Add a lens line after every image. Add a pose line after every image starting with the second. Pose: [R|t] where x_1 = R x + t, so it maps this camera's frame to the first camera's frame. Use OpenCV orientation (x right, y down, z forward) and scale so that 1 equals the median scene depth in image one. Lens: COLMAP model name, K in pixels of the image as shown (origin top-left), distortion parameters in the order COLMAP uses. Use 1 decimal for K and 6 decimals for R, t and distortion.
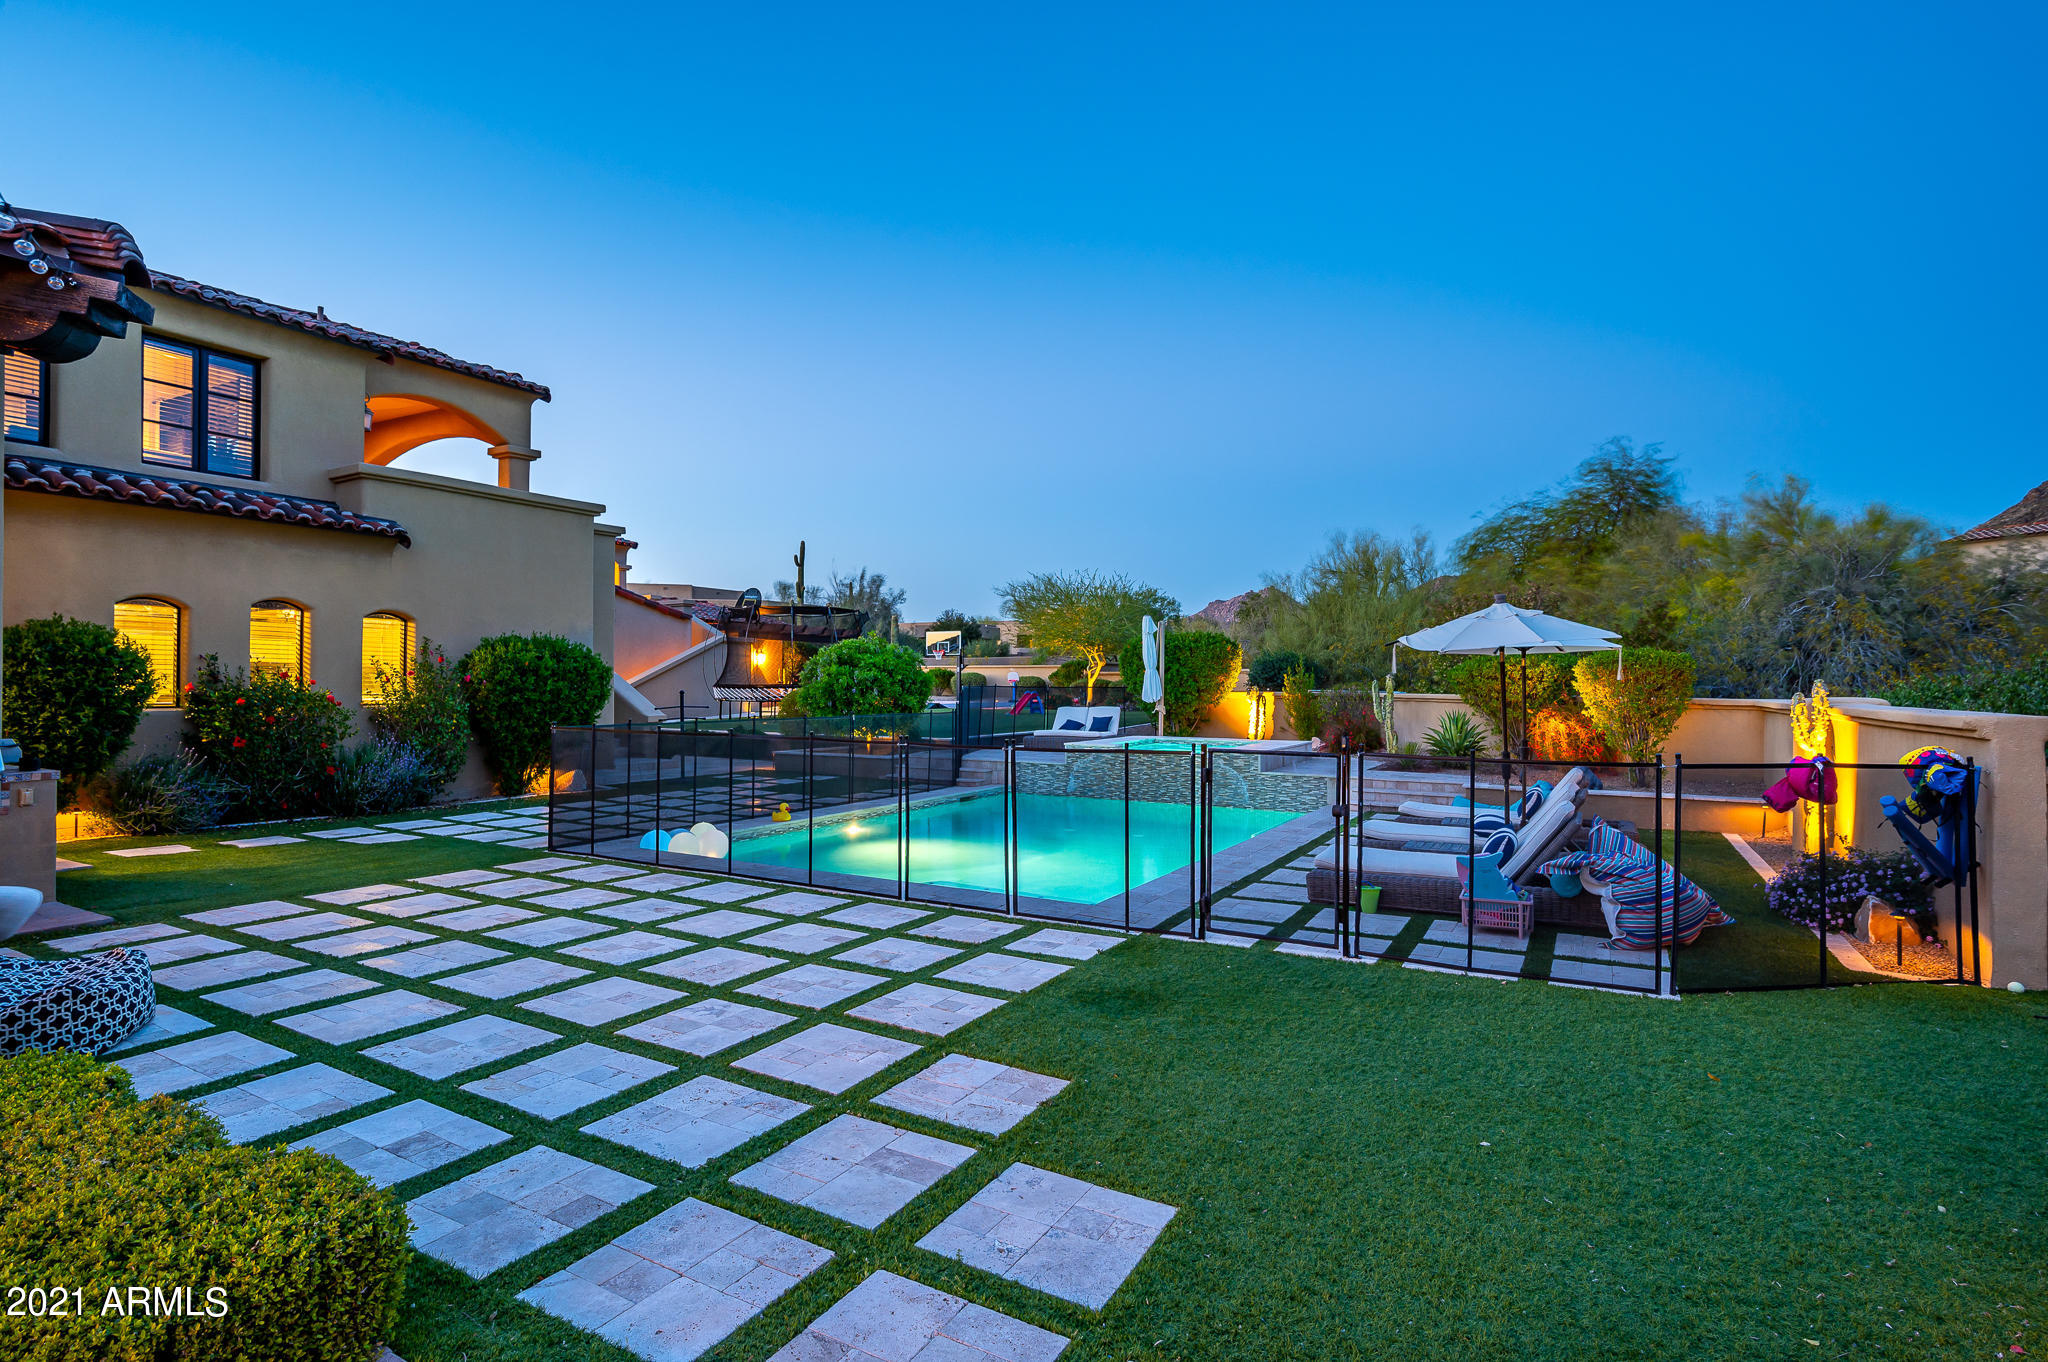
lens RADIAL K [[1000.9, 0, 1025.2], [0, 1000.9, 678.3], [0, 0, 1]] dist [0.000574, 0.000461]
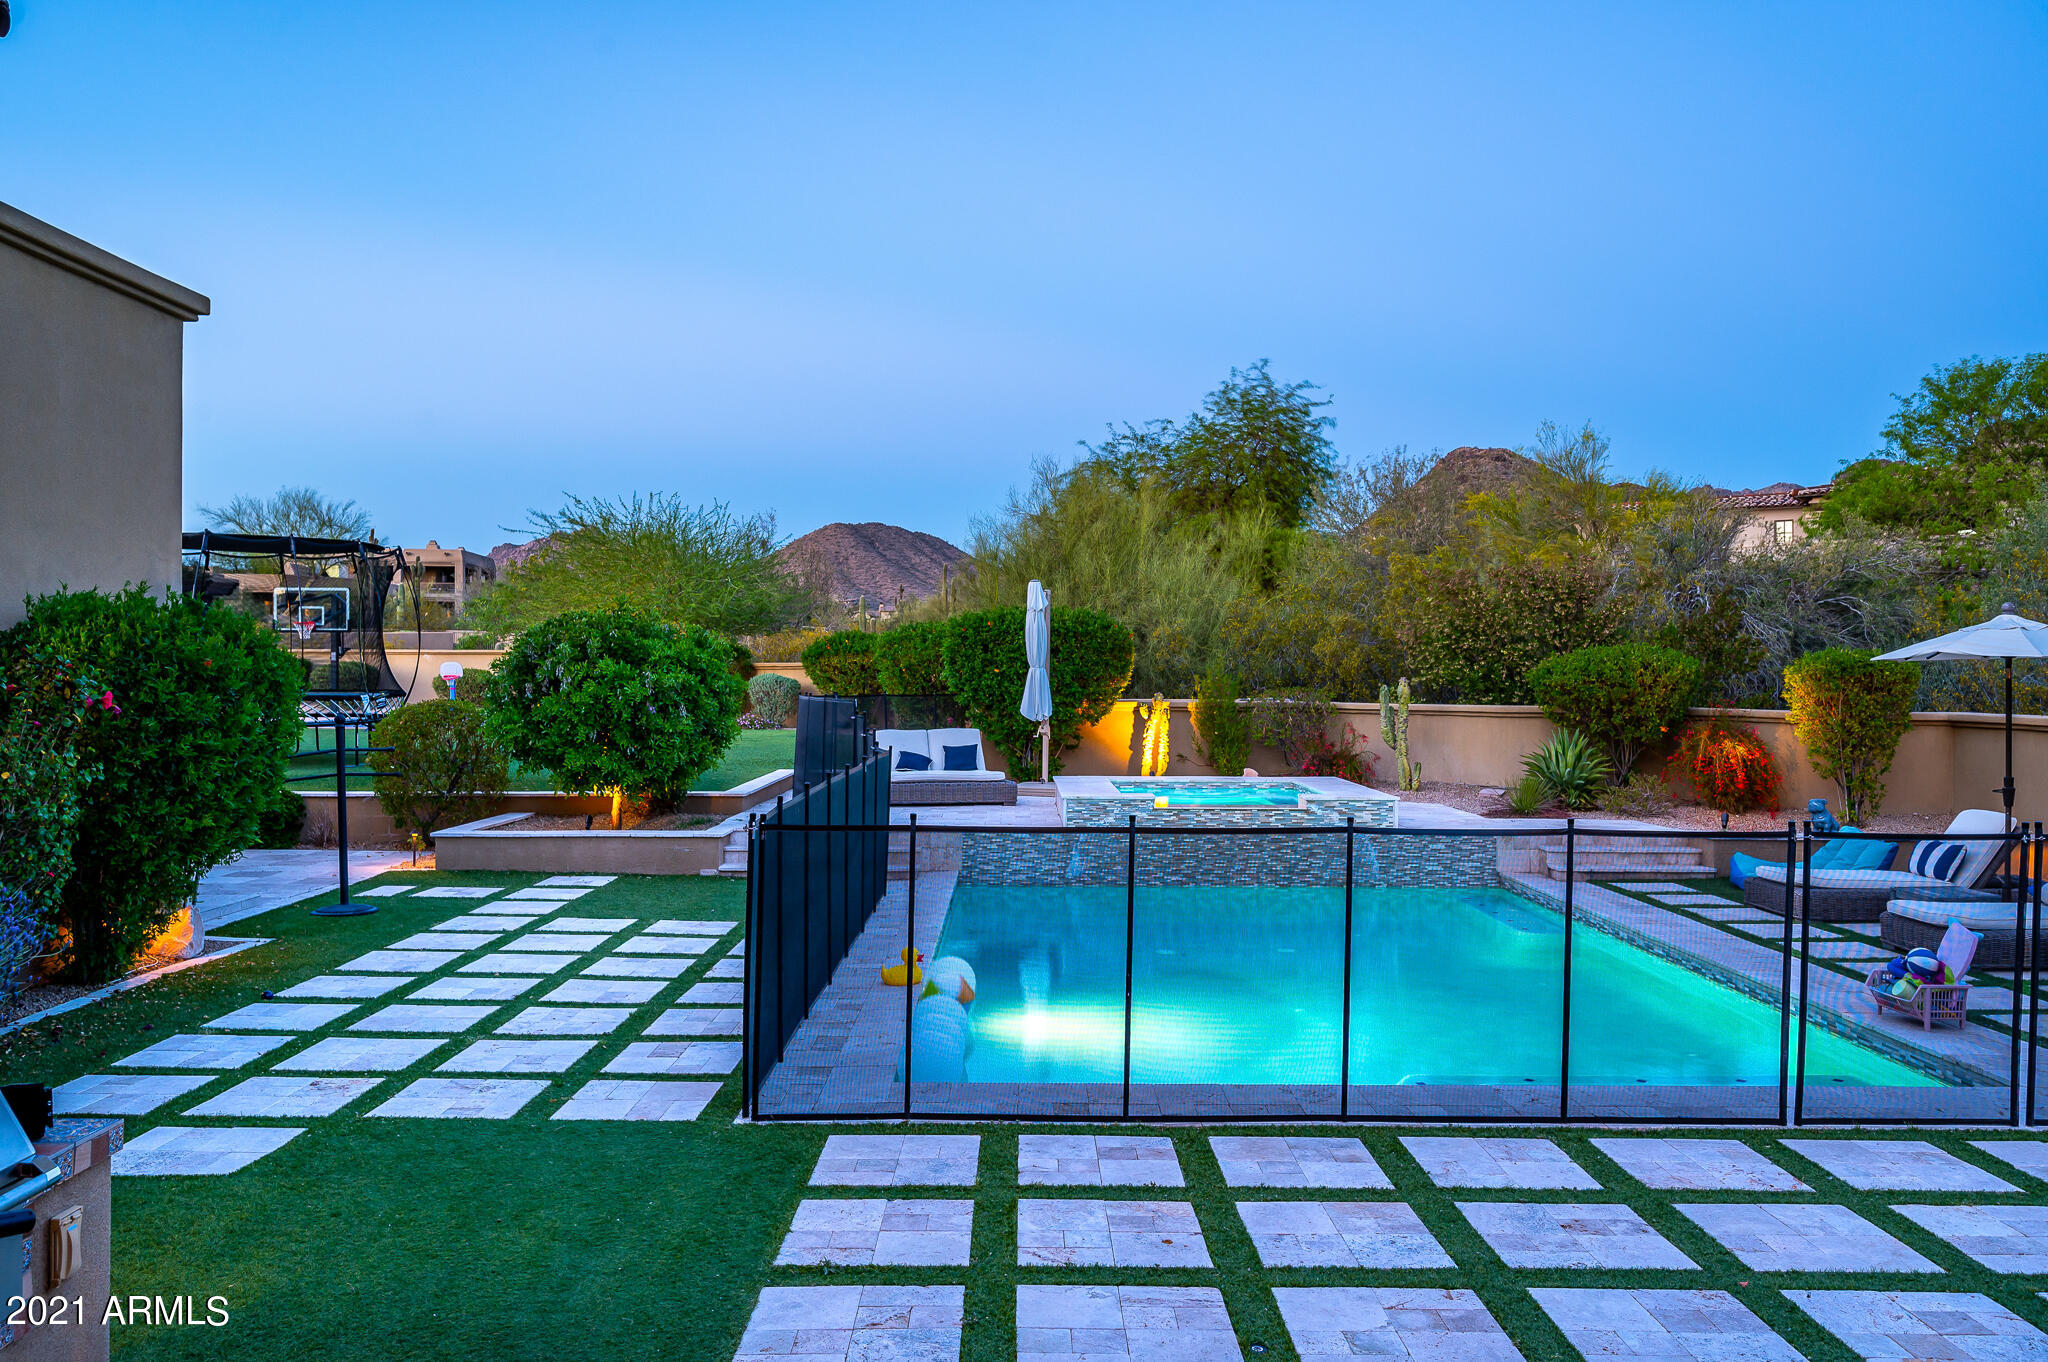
lens RADIAL K [[1500.2, 0, 1023.9], [0, 1500.2, 678.2], [0, 0, 1]] dist [0.000992, 0.002892]
pose [[0.867080, -0.001218, 0.498167, -0.387098], [-0.002869, 0.999968, 0.007439, -0.010441], [-0.498160, -0.007880, 0.867049, 0.221738]]
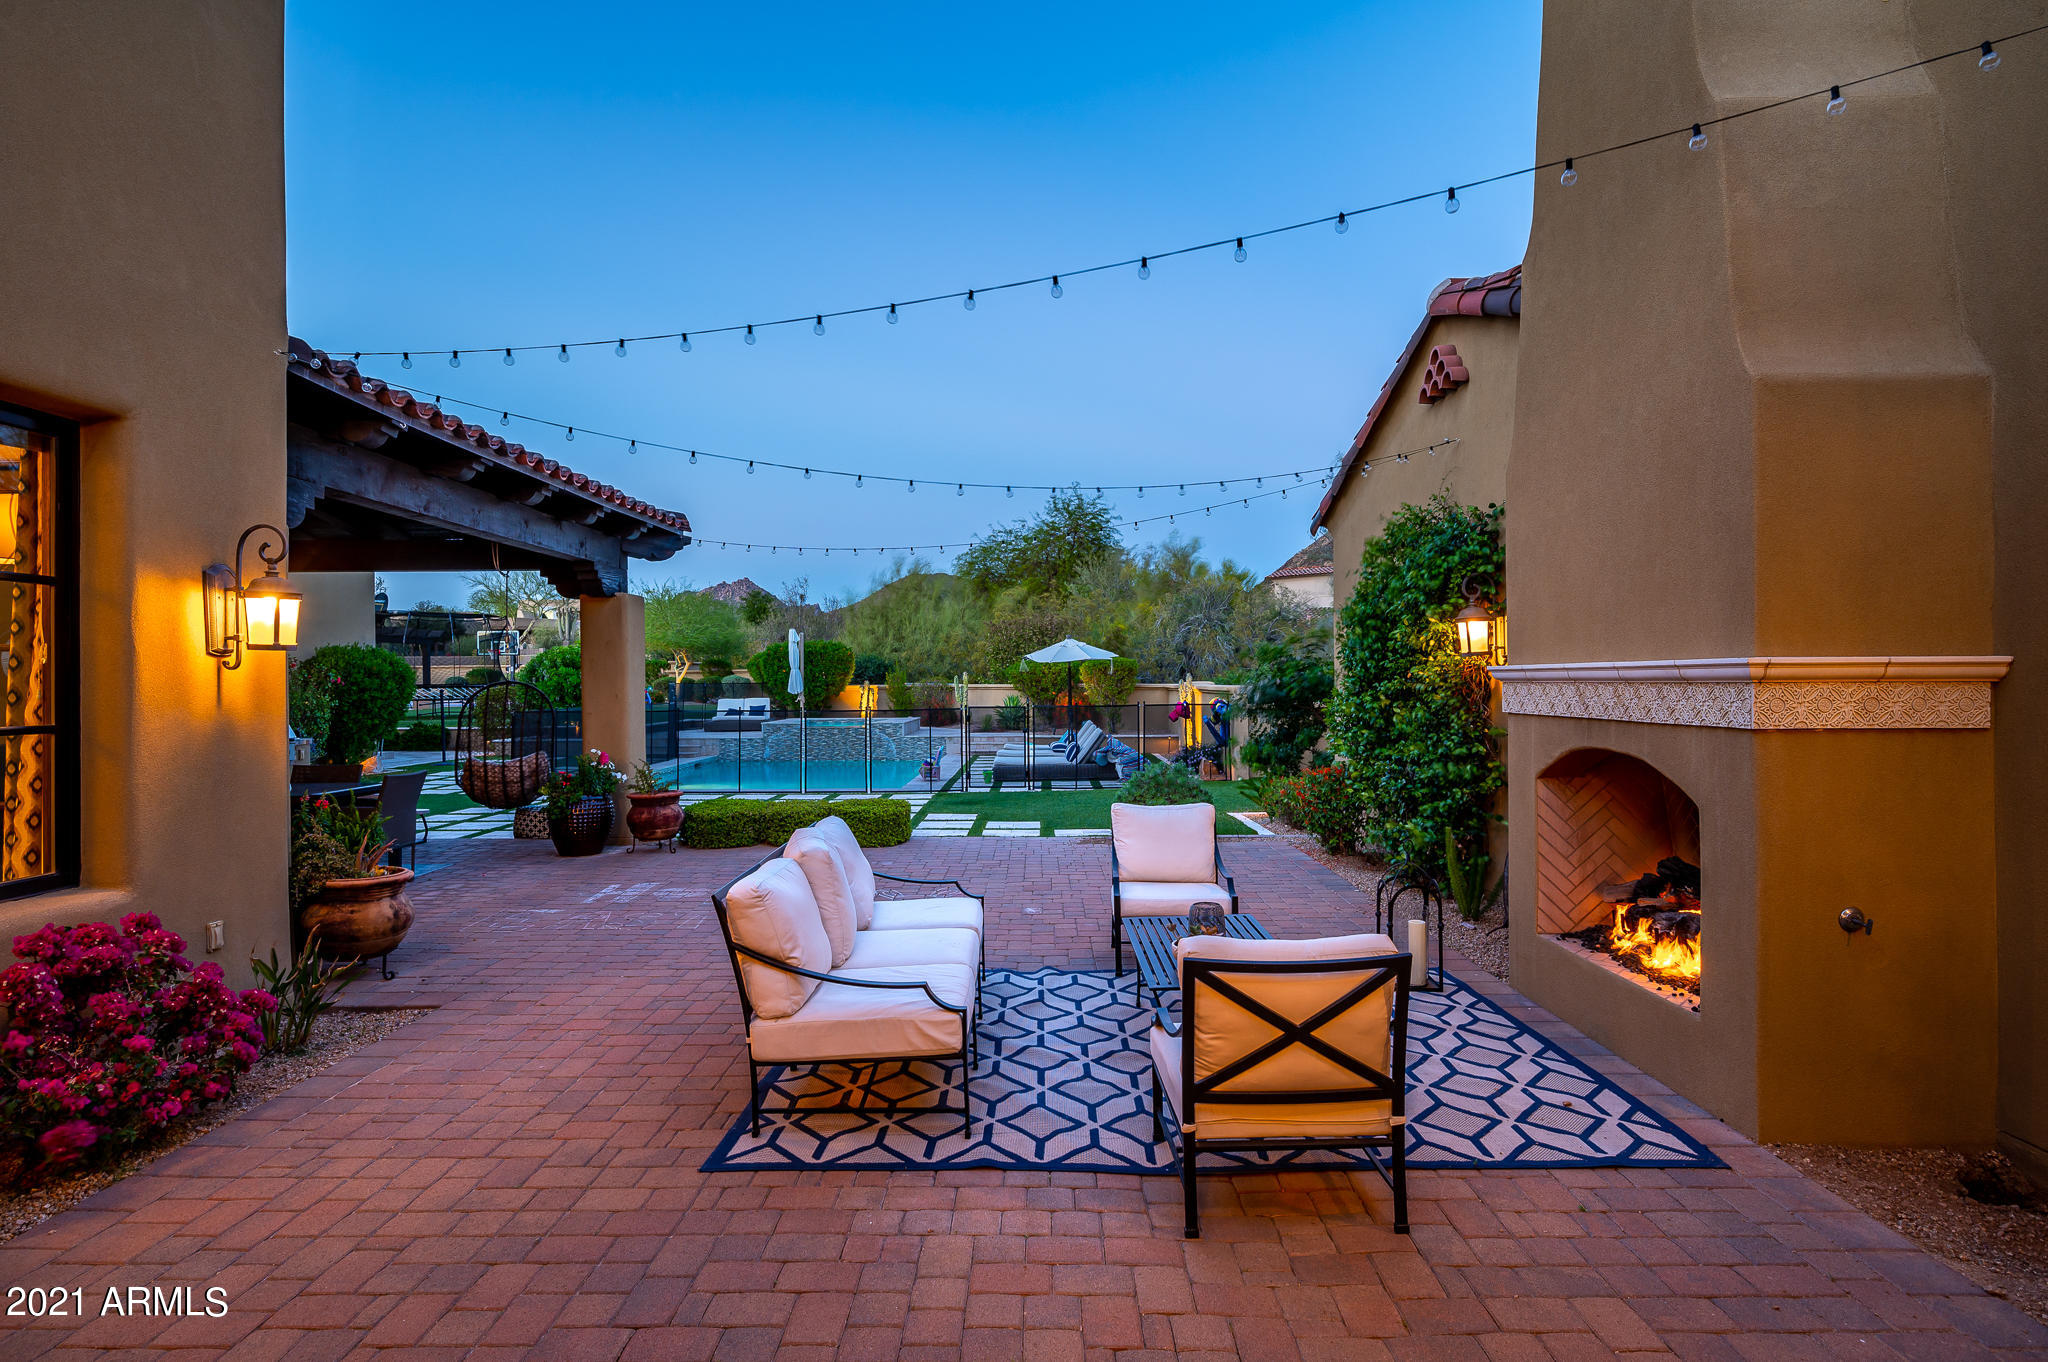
lens RADIAL K [[1050.6, 0, 1026.0], [0, 1050.6, 681.6], [0, 0, 1]] dist [-0.000472, -0.000028]
pose [[0.876683, -0.011970, 0.480920, -0.311906], [0.008668, 0.999921, 0.009088, -0.002483], [-0.480991, -0.003798, 0.876717, -0.420470]]
